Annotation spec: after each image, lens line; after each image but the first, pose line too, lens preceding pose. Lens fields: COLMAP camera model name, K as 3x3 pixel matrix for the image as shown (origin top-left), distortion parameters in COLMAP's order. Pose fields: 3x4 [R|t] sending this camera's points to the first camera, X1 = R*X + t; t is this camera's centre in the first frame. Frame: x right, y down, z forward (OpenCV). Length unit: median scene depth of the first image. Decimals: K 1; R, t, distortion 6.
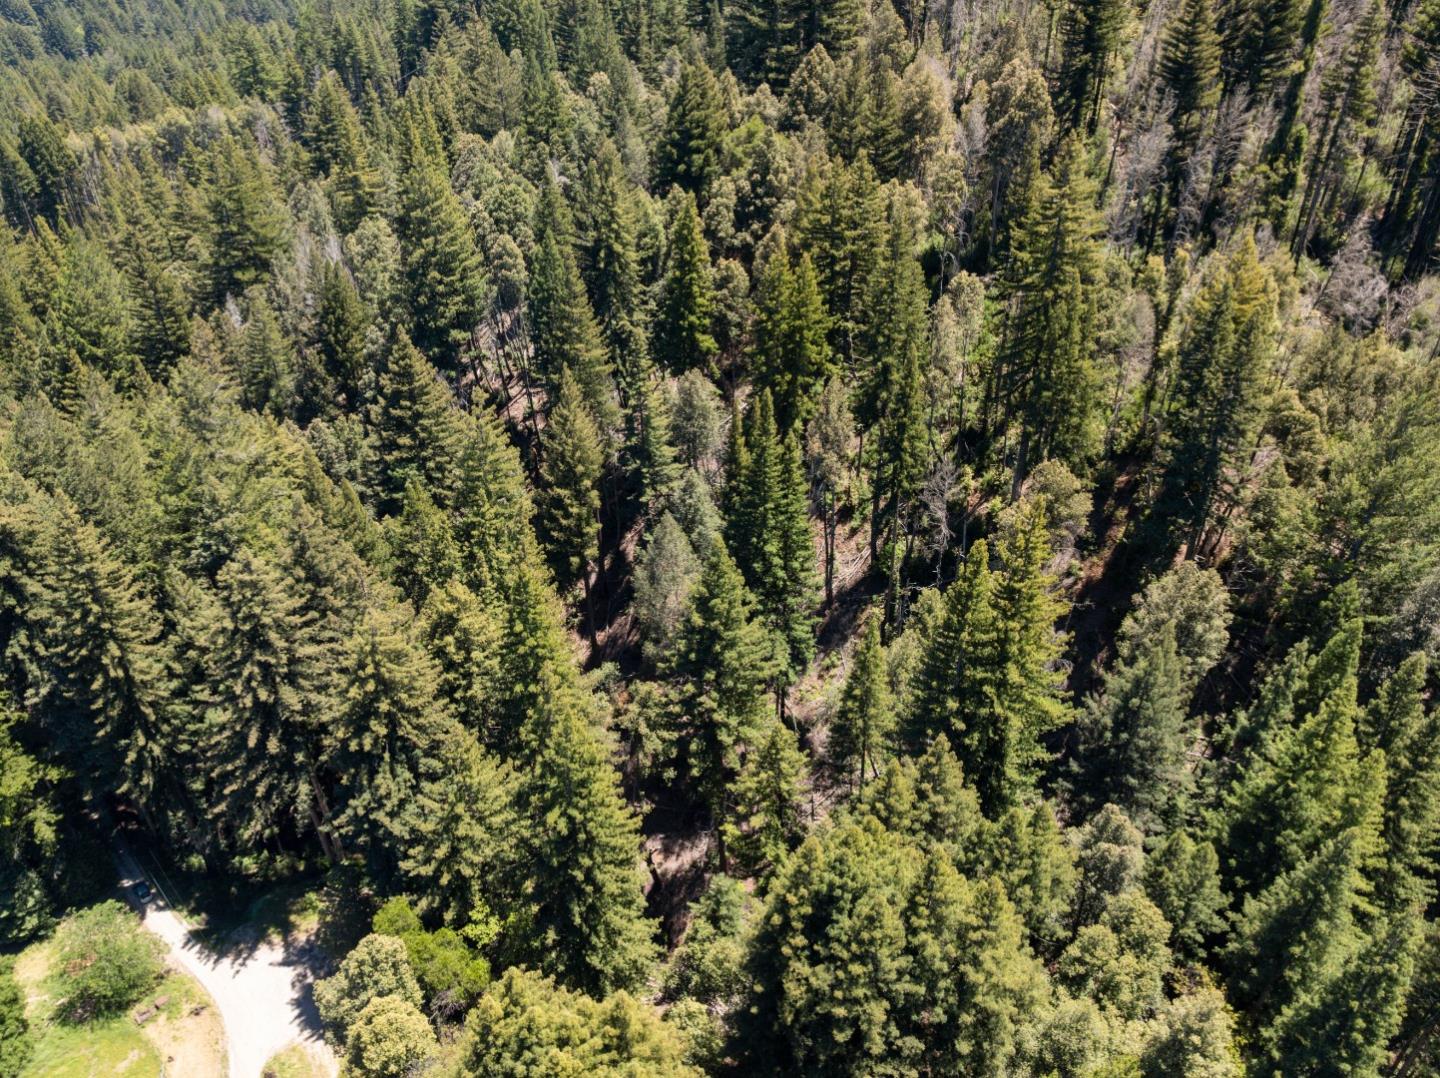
lens RADIAL K [[1016.5, 0, 722.9], [0, 1016.5, 533.4], [0, 0, 1]] dist [-0.045972, 0.013256]
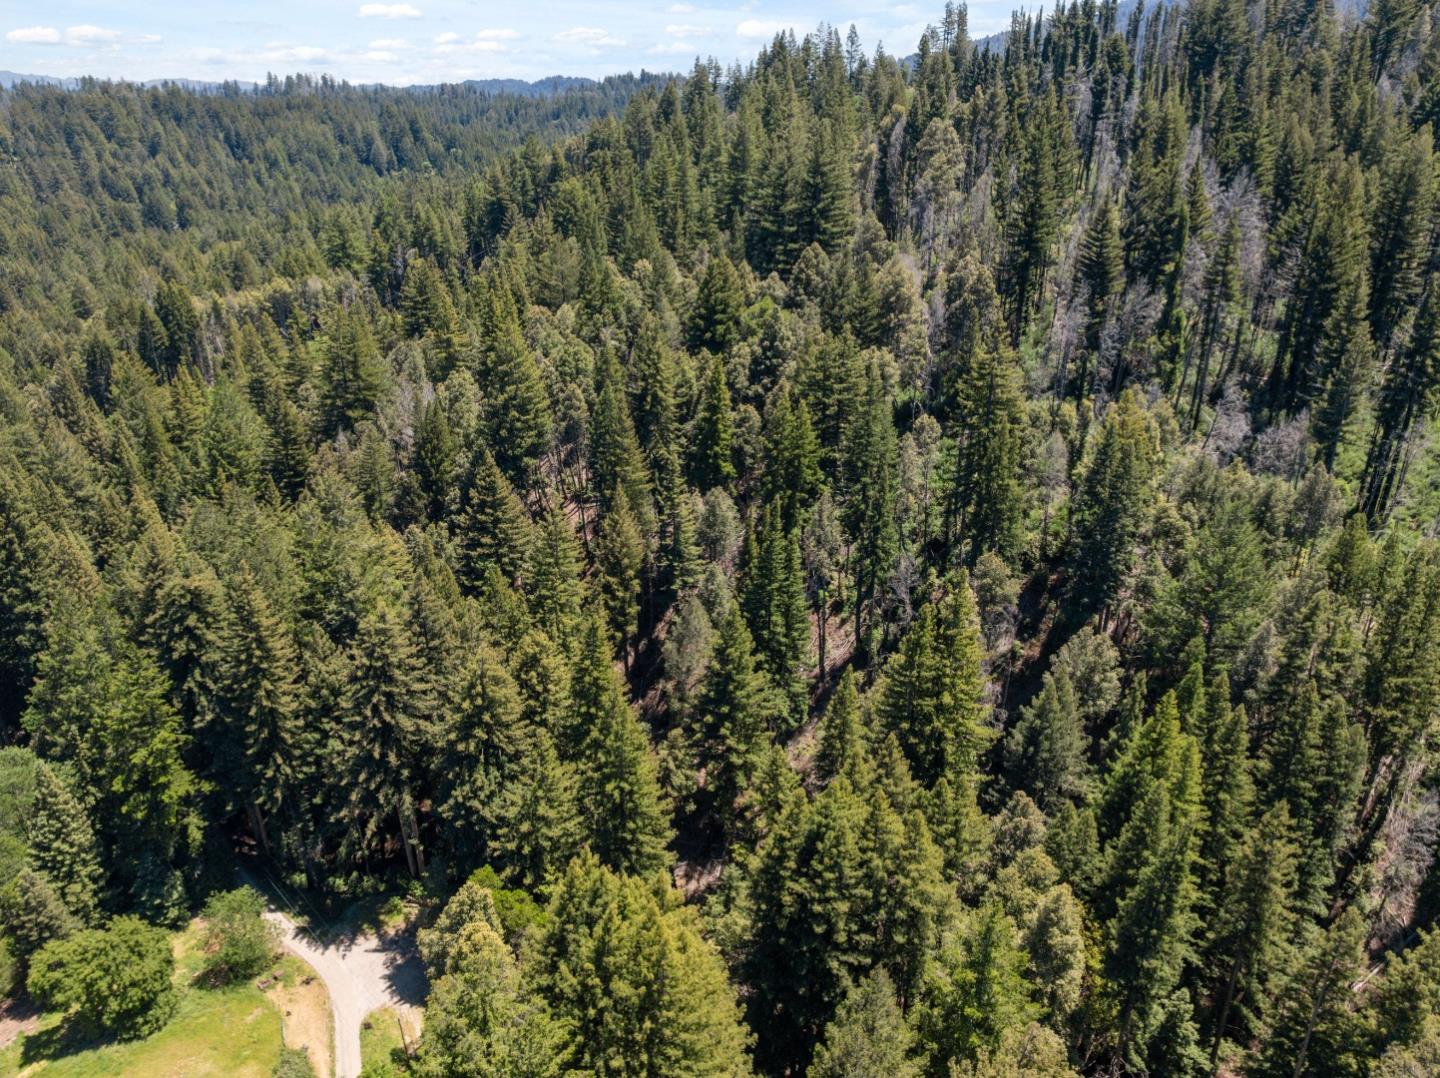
lens RADIAL K [[1016.5, 0, 722.9], [0, 1016.5, 533.4], [0, 0, 1]] dist [-0.045972, 0.013256]
pose [[0.999760, 0.014371, -0.016507, 0.002486], [-0.016673, 0.988689, -0.149053, 0.086262], [0.014178, 0.149293, 0.988691, -0.260277]]
